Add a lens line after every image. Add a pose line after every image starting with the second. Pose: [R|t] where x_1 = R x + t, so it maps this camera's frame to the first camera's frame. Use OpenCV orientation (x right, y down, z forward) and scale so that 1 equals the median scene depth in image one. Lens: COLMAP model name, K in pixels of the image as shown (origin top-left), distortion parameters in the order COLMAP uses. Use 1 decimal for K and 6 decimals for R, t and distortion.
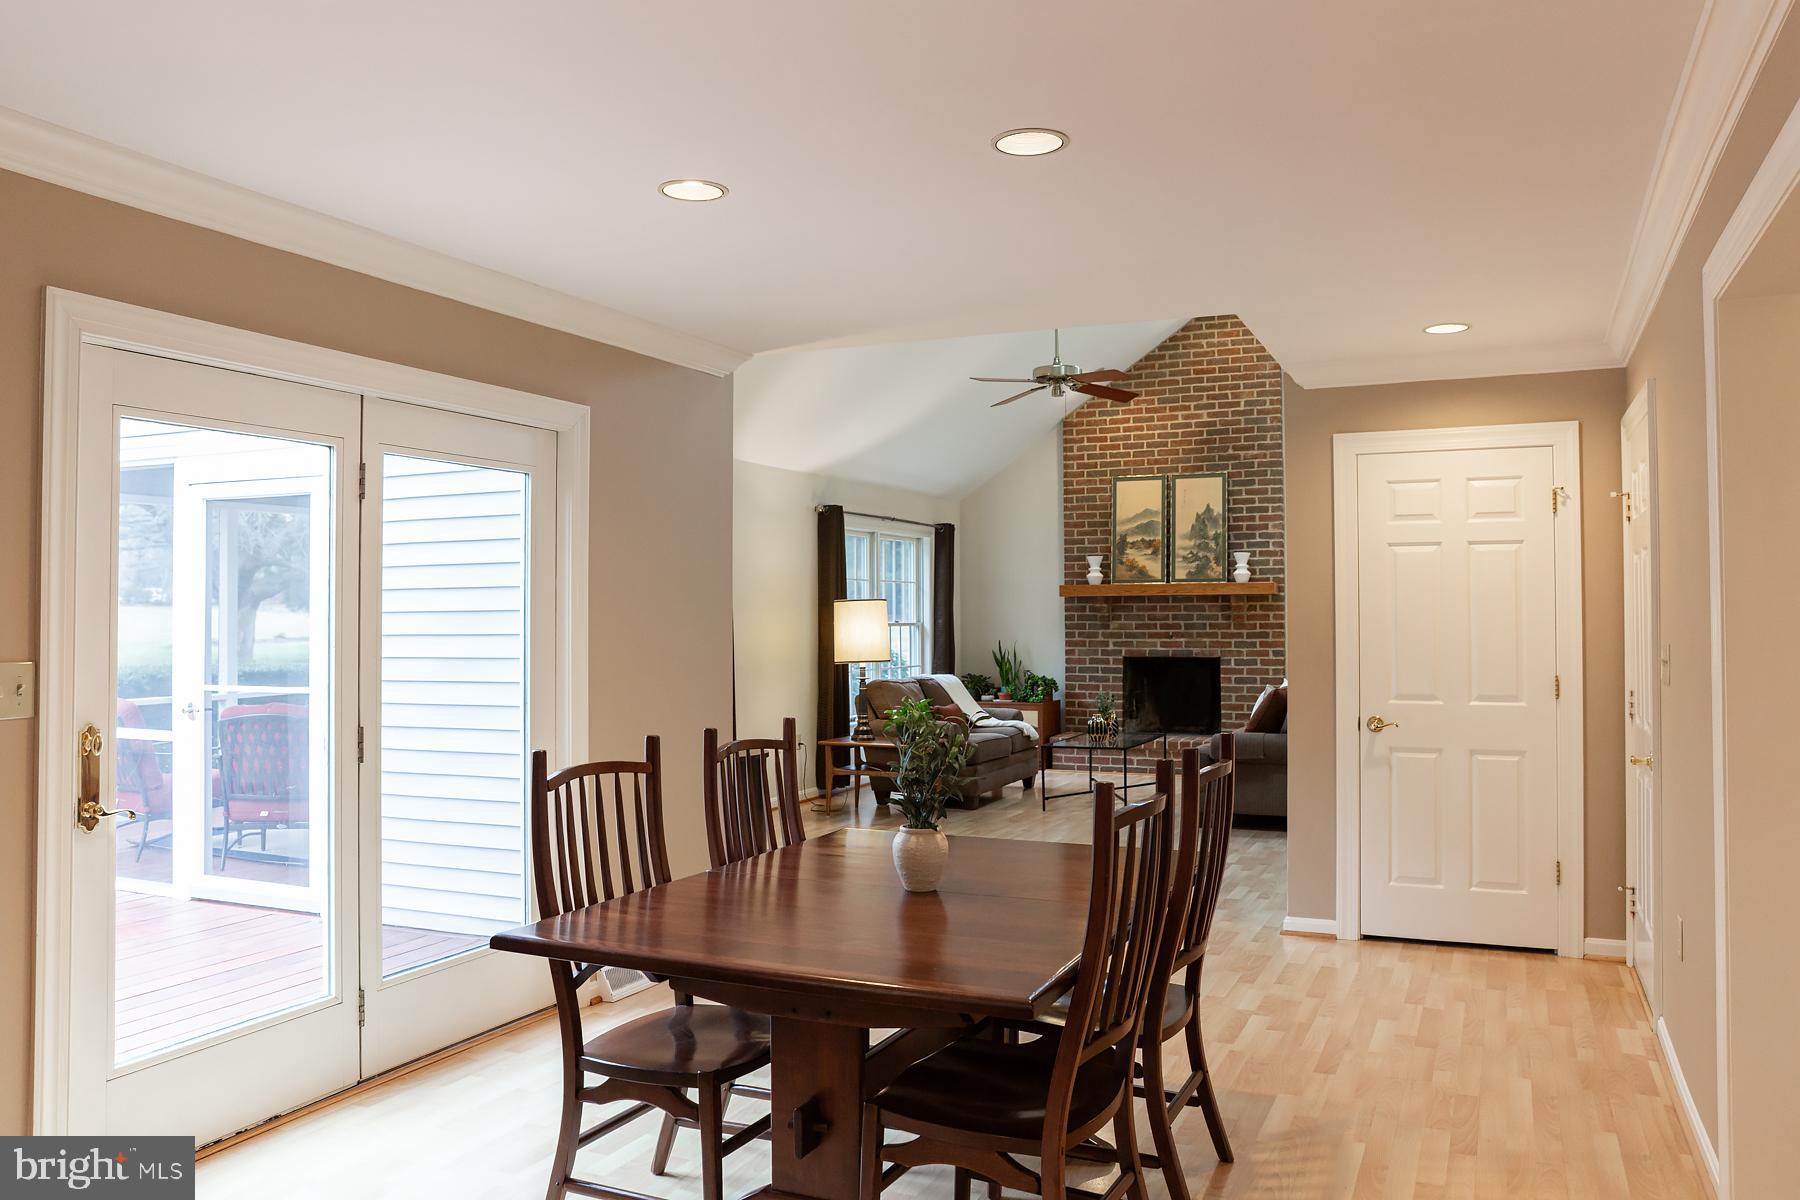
lens RADIAL K [[1338.9, 0, 904.5], [0, 1338.9, 596.8], [0, 0, 1]] dist [-0.067596, 0.000346]
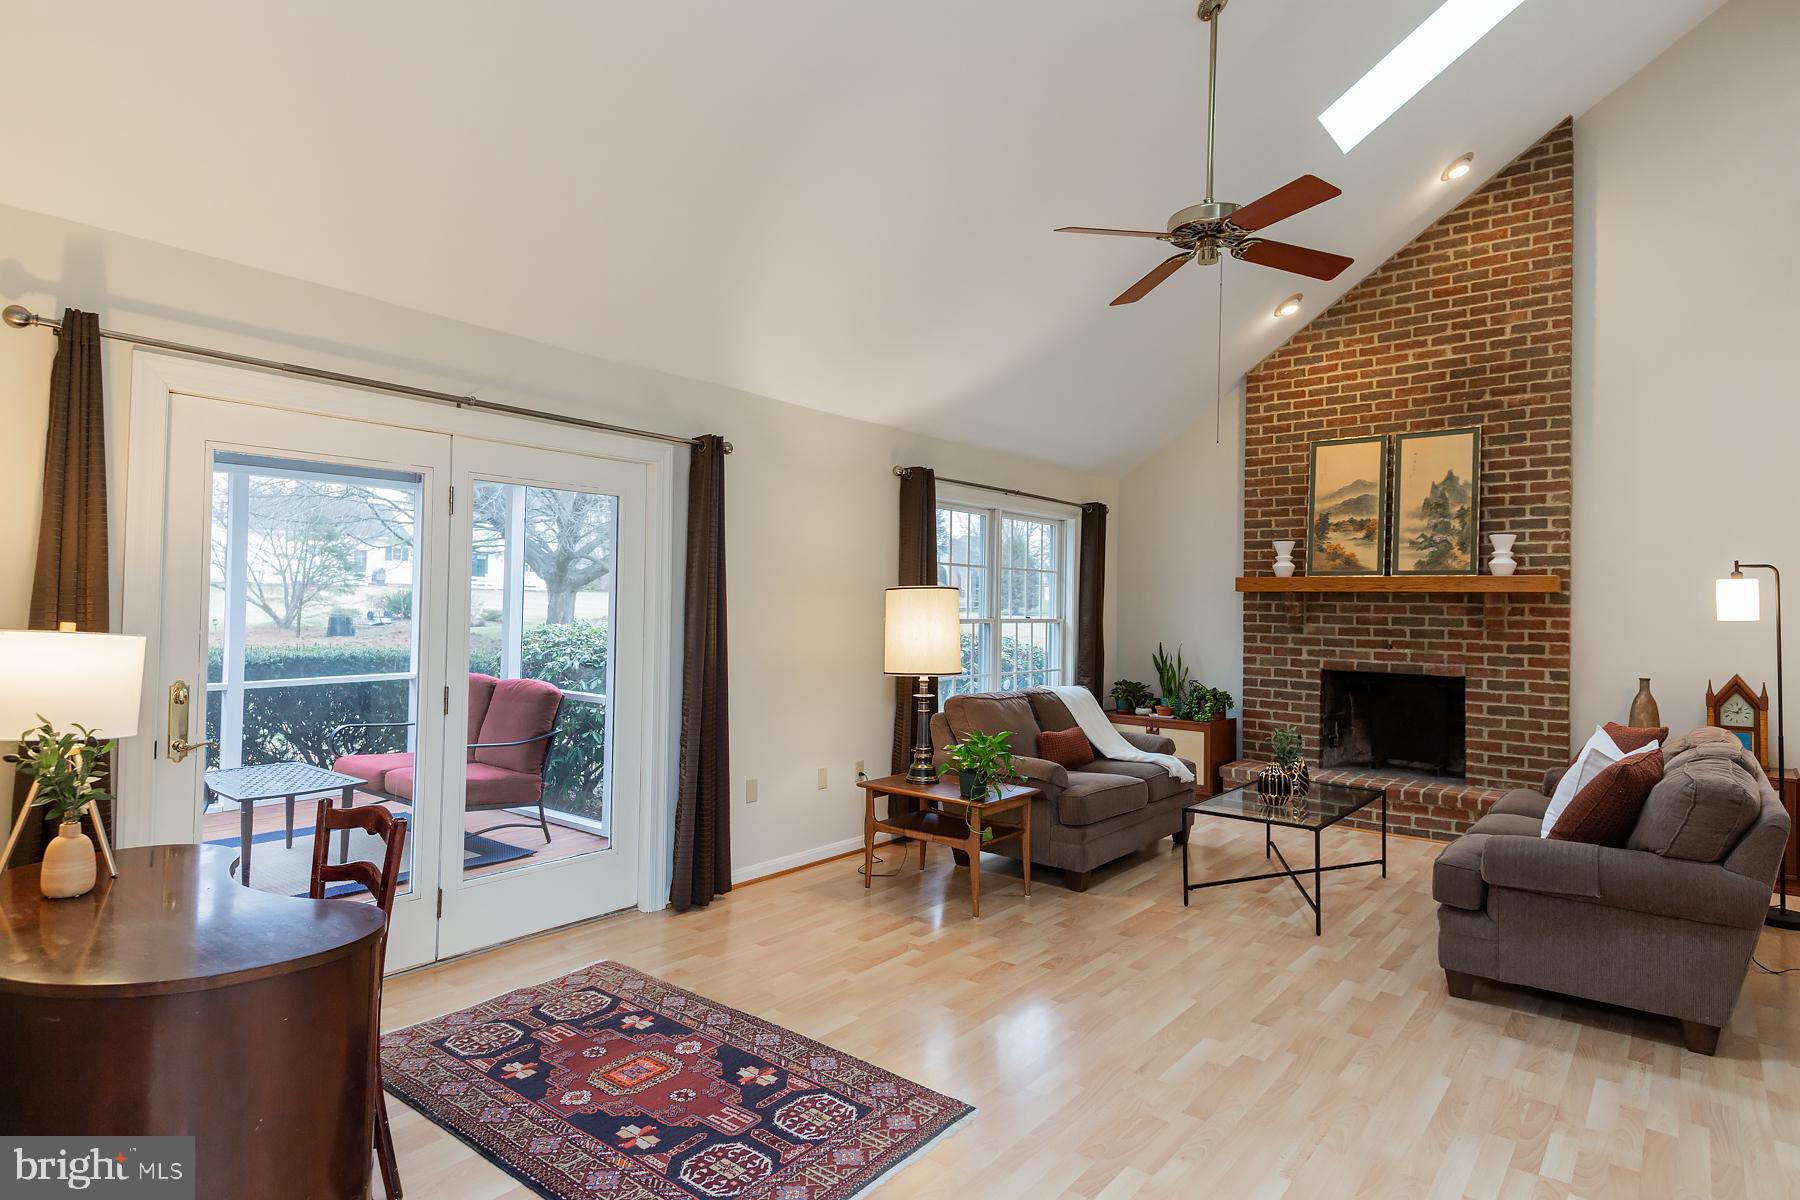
lens RADIAL K [[979.1, 0, 897.2], [0, 979.1, 590.1], [0, 0, 1]] dist [0.080664, -0.064629]
pose [[0.968777, 0.017309, -0.247329, 0.067345], [-0.017917, 0.999839, -0.000206, 0.002875], [0.247286, 0.004631, 0.968931, 0.383643]]
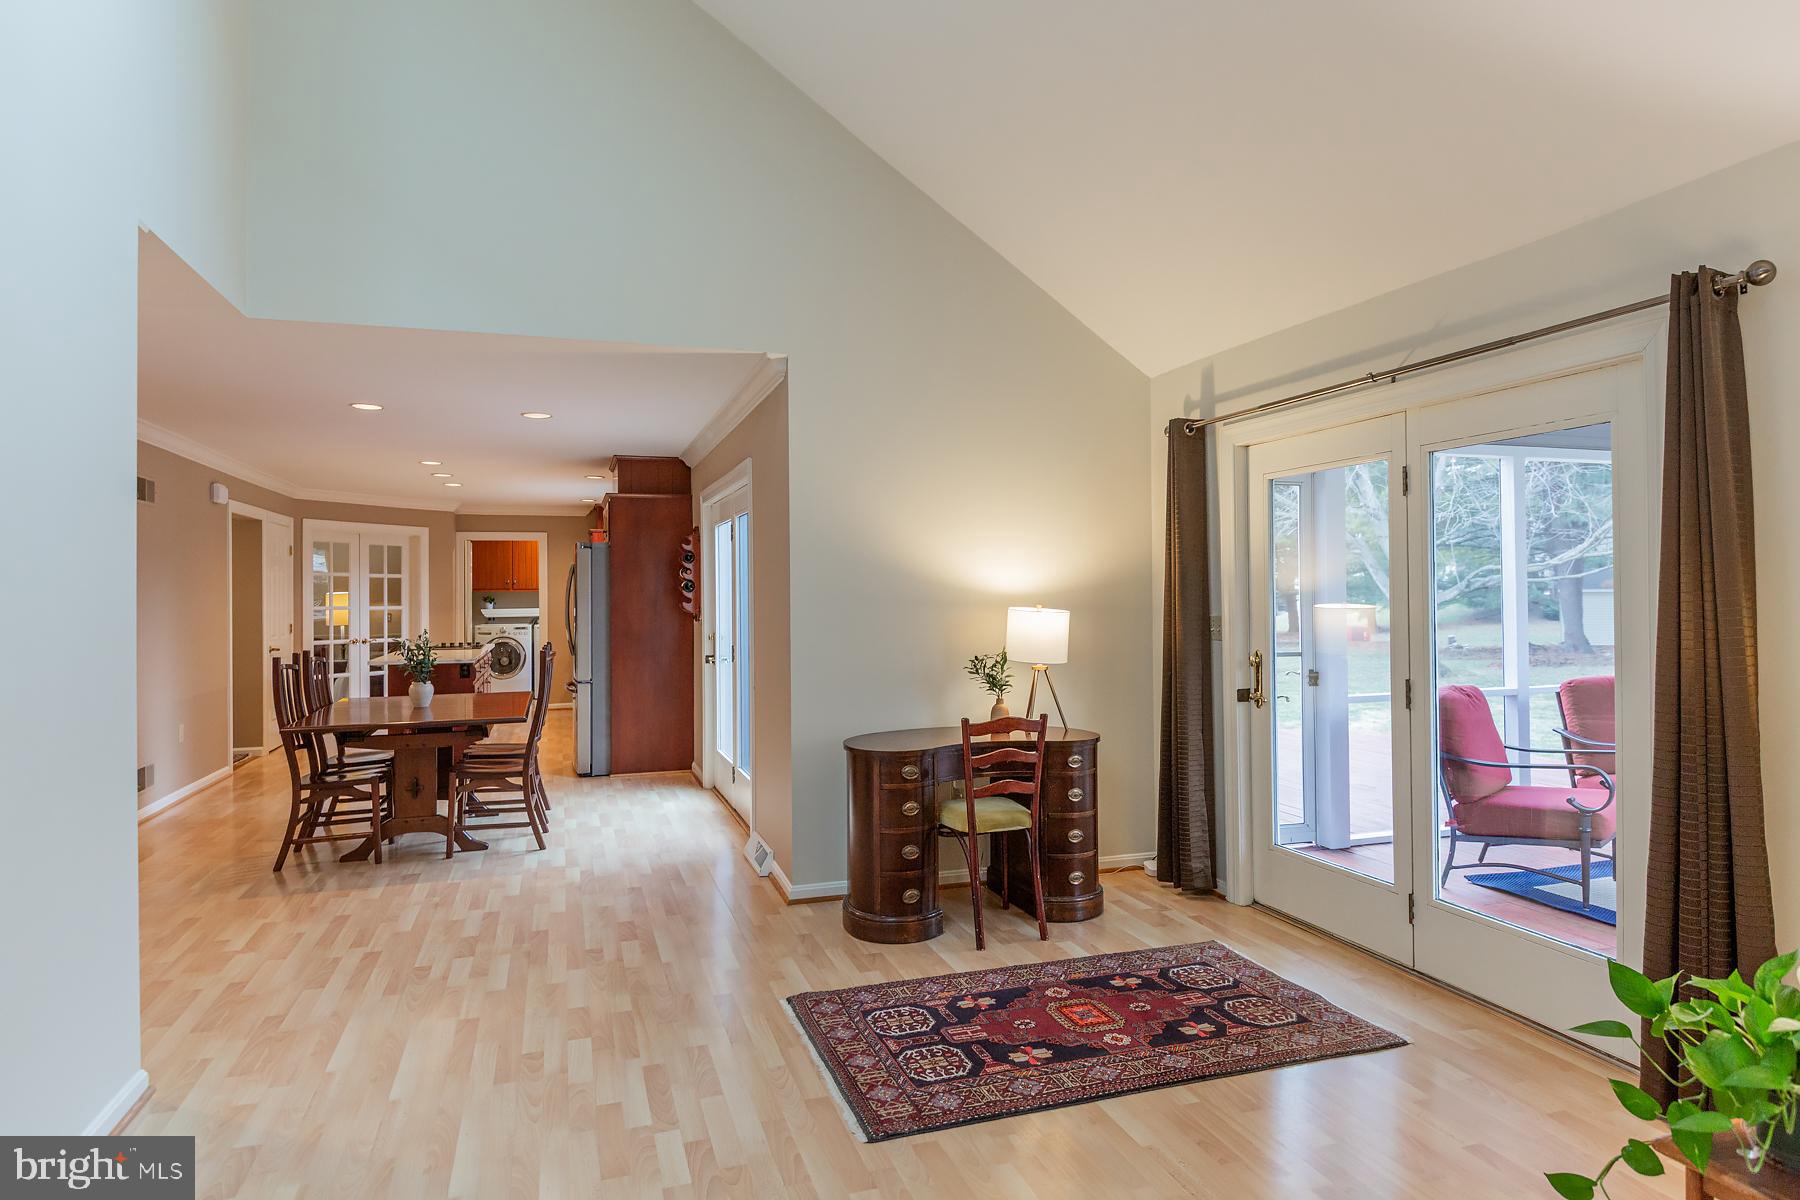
lens RADIAL K [[1051.9, 0, 904.7], [0, 1051.9, 583.2], [0, 0, 1]] dist [0.036007, -0.000778]
pose [[-0.737667, 0.005452, -0.675143, 0.179468], [0.023278, 0.999578, -0.017362, 0.009895], [0.674764, -0.028523, -0.737482, 0.803845]]
